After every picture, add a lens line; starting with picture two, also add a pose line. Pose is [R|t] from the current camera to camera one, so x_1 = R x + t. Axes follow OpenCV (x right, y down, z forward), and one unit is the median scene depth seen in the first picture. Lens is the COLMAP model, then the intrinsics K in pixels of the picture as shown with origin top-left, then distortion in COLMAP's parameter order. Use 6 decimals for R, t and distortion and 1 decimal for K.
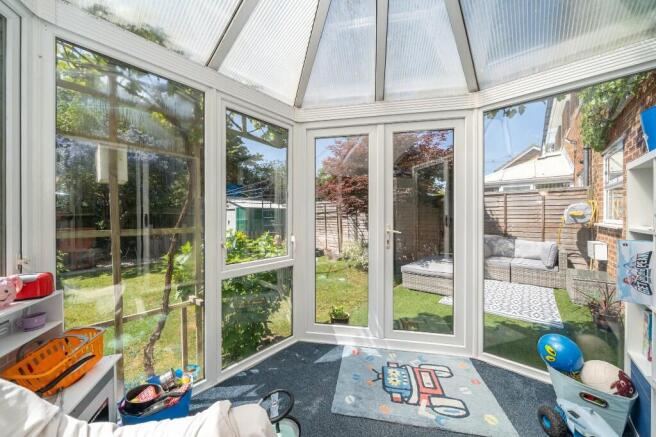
lens RADIAL K [[236.7, 0, 328.0], [0, 236.7, 218.5], [0, 0, 1]] dist [0.000283, 0.000000]
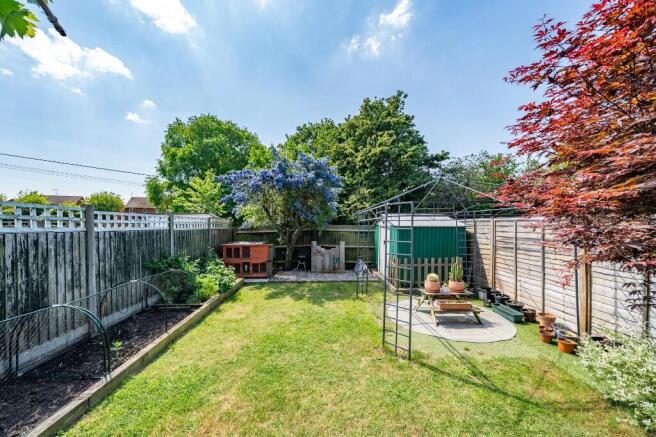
lens RADIAL K [[229.3, 0, 323.1], [0, 229.3, 228.9], [0, 0, 1]] dist [-0.008333, 0.000005]
pose [[0.664574, 0.026680, -0.746746, 0.043346], [-0.011934, 0.999614, 0.025093, -0.063570], [0.747127, -0.007765, 0.664636, 0.408672]]
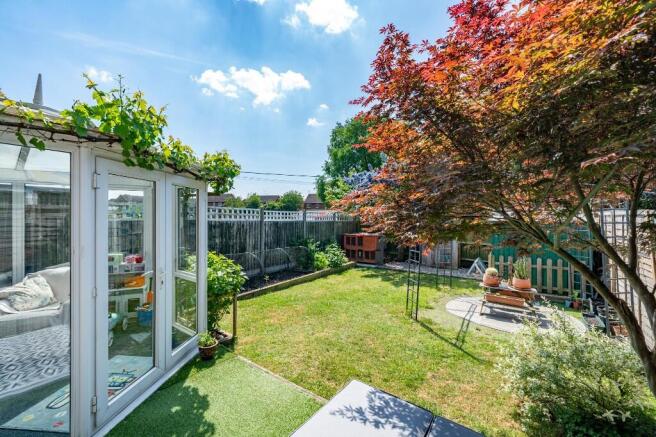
lens RADIAL K [[270.2, 0, 328.0], [0, 270.2, 218.5], [0, 0, 1]] dist [0.054163, 0.000061]
pose [[0.087398, 0.014700, -0.996065, 0.500513], [-0.010751, 0.999847, 0.013813, -0.068899], [0.996116, 0.009501, 0.087542, 0.536775]]
